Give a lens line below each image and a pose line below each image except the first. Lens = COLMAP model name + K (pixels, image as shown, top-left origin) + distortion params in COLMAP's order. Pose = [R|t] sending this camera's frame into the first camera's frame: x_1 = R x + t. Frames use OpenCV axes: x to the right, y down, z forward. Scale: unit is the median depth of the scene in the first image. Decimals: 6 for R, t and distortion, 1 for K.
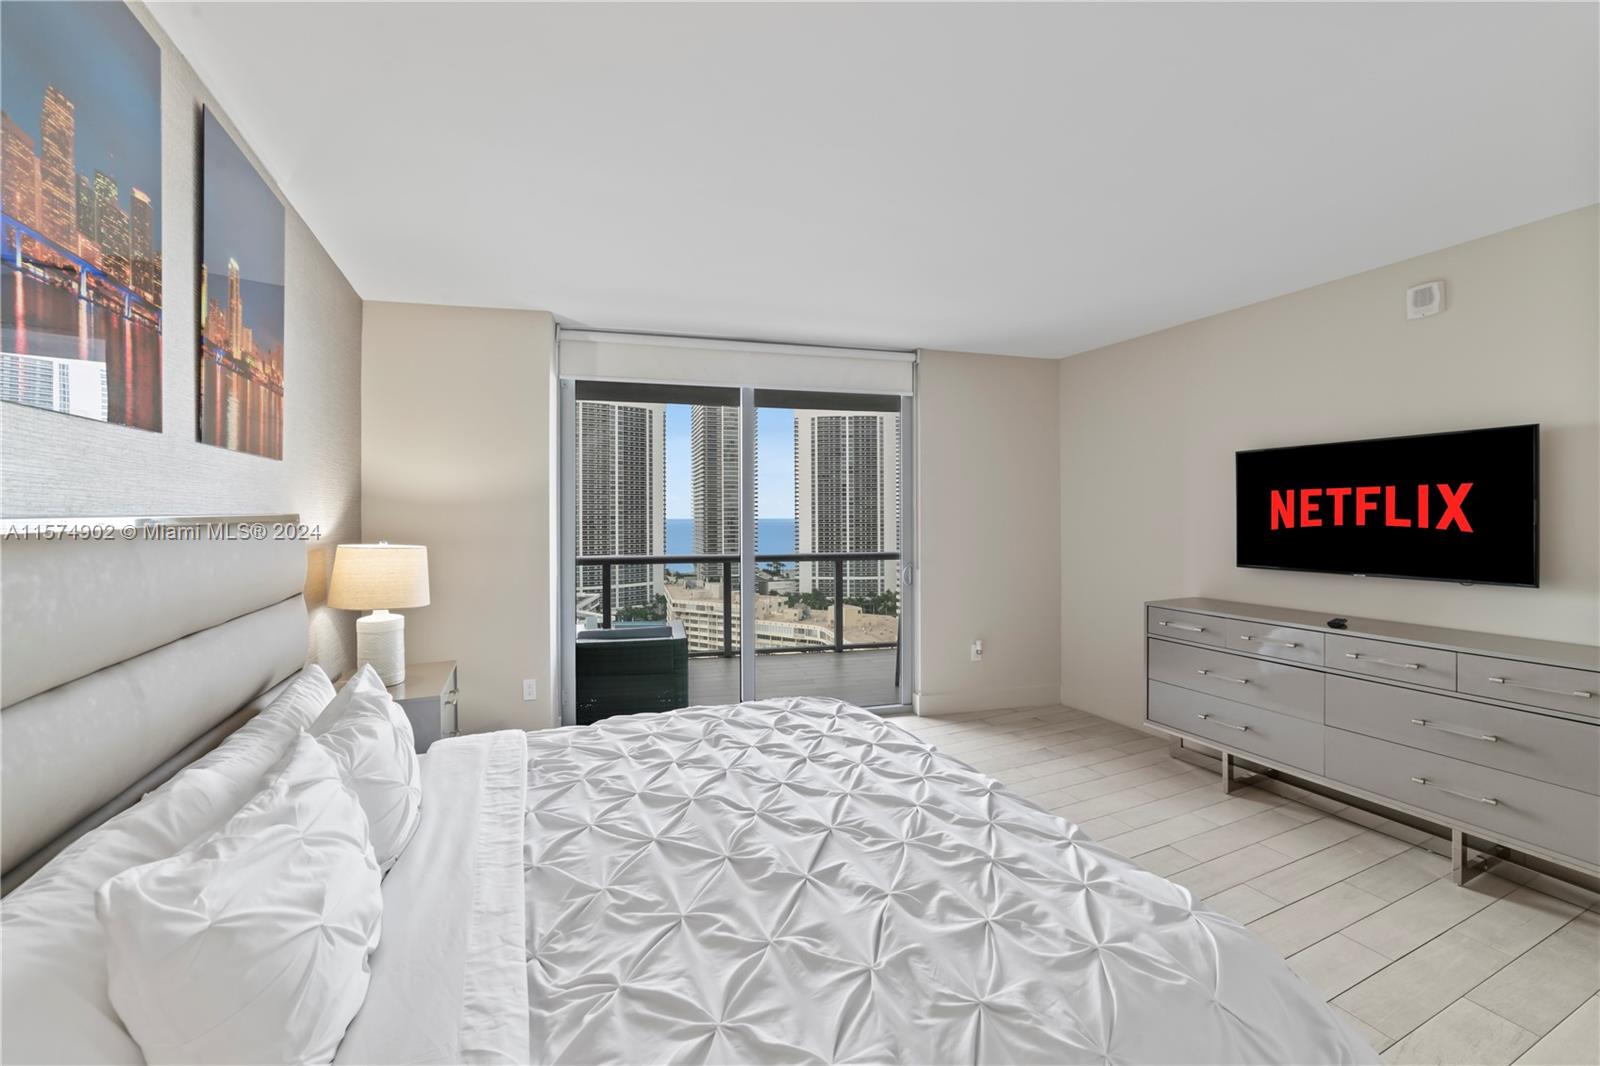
lens RADIAL K [[619.4, 0, 800.2], [0, 619.4, 513.6], [0, 0, 1]] dist [-0.017862, 0.006500]
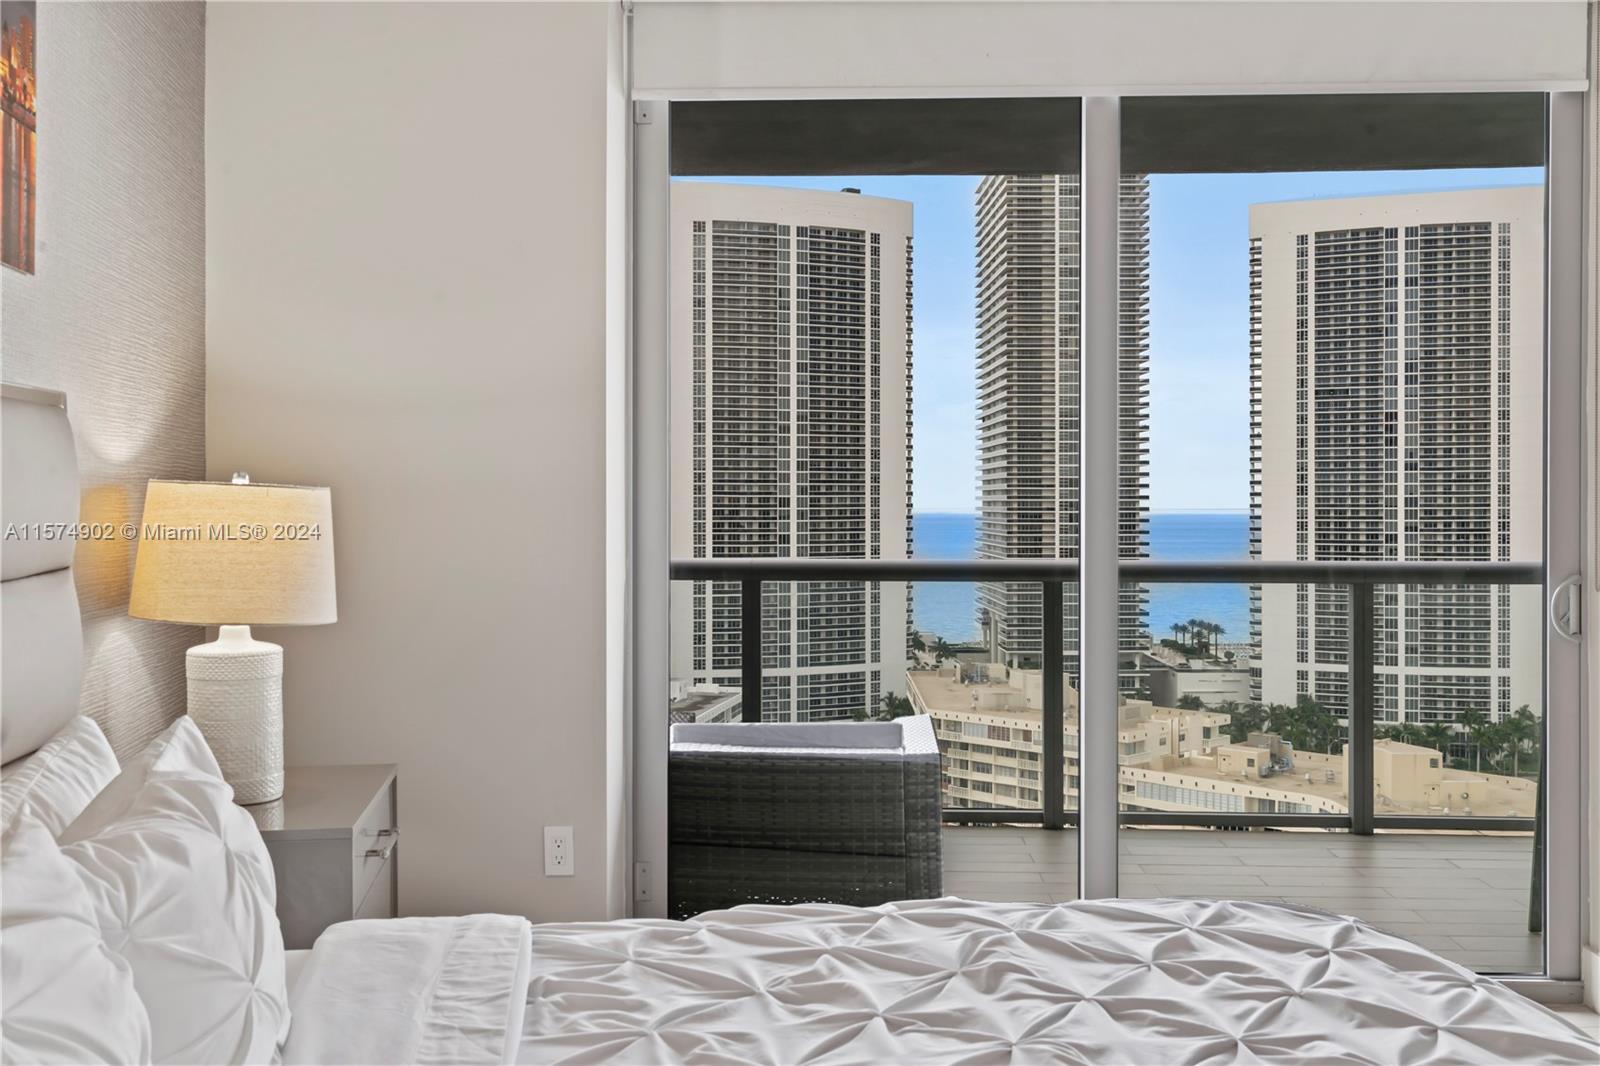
lens RADIAL K [[1590.5, 0, 796.4], [0, 1590.5, 504.0], [0, 0, 1]] dist [0.012068, 0.000000]
pose [[0.959253, 0.004701, -0.282510, 0.014136], [-0.002838, 0.999971, 0.007004, 0.044846], [0.282534, -0.005917, 0.959239, 0.022216]]
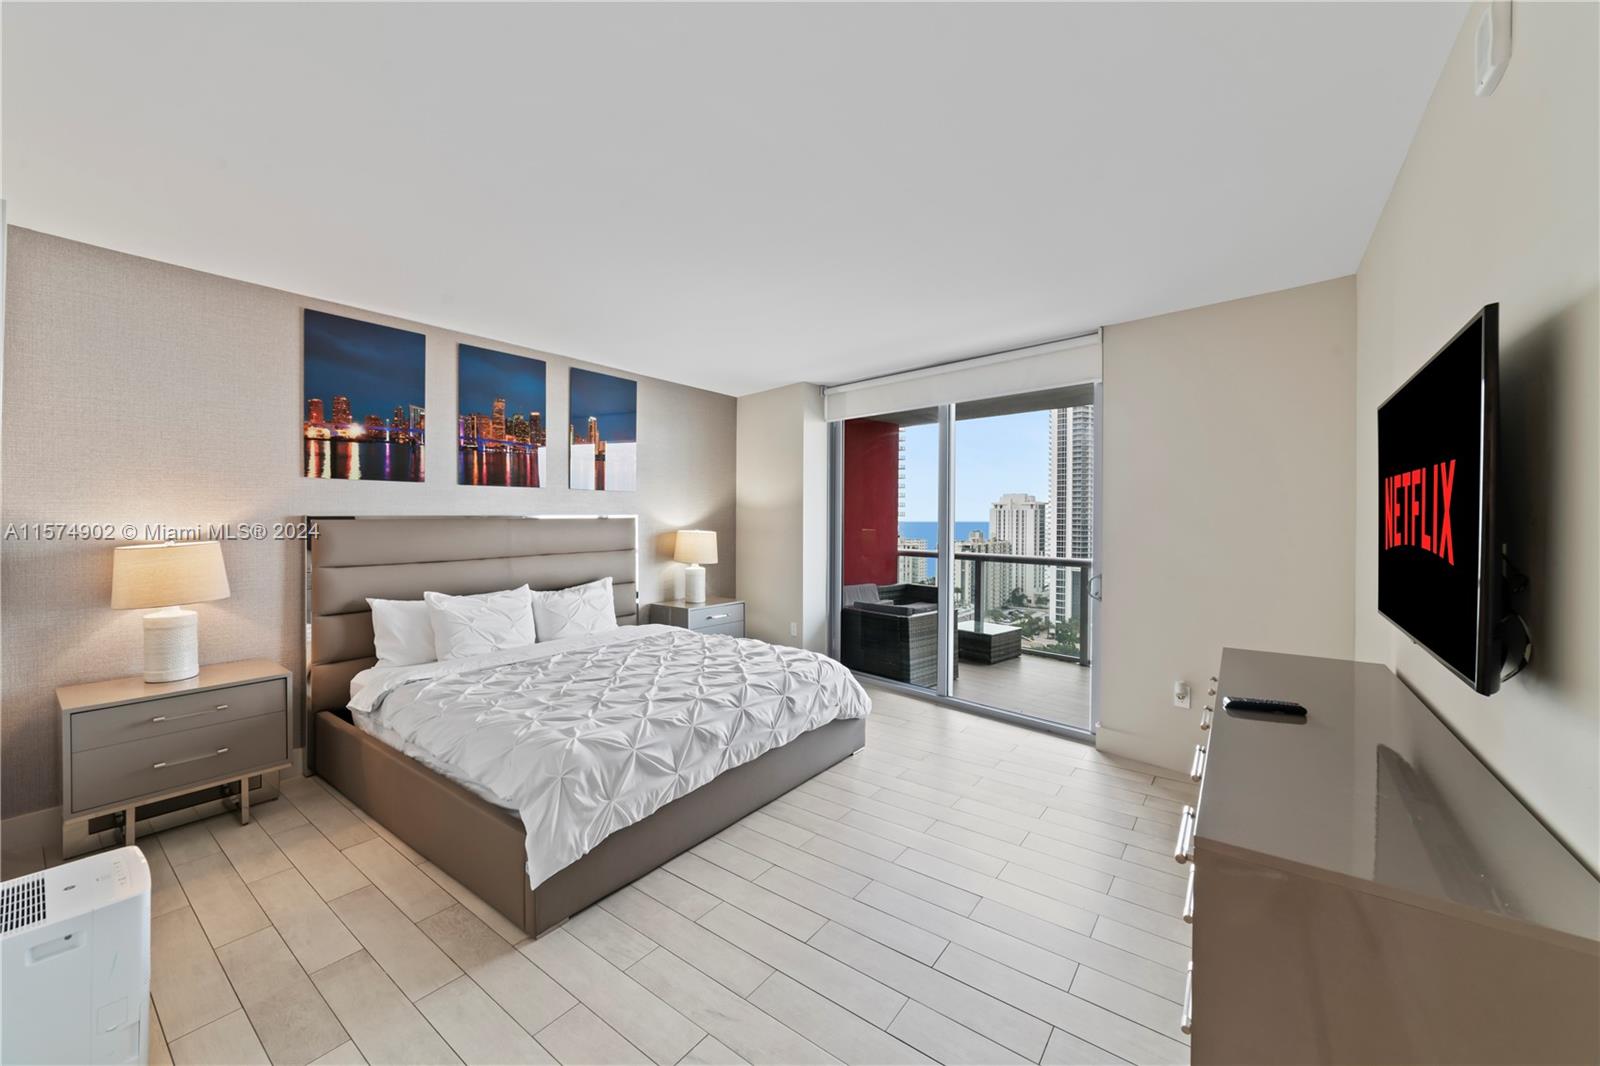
lens RADIAL K [[619.4, 0, 780.1], [0, 619.4, 521.5], [0, 0, 1]] dist [-0.017862, 0.006500]
pose [[0.474184, 0.011399, -0.880352, 0.901859], [-0.005242, 0.999935, 0.010124, 0.000942], [0.880410, -0.000186, 0.474213, 0.228107]]
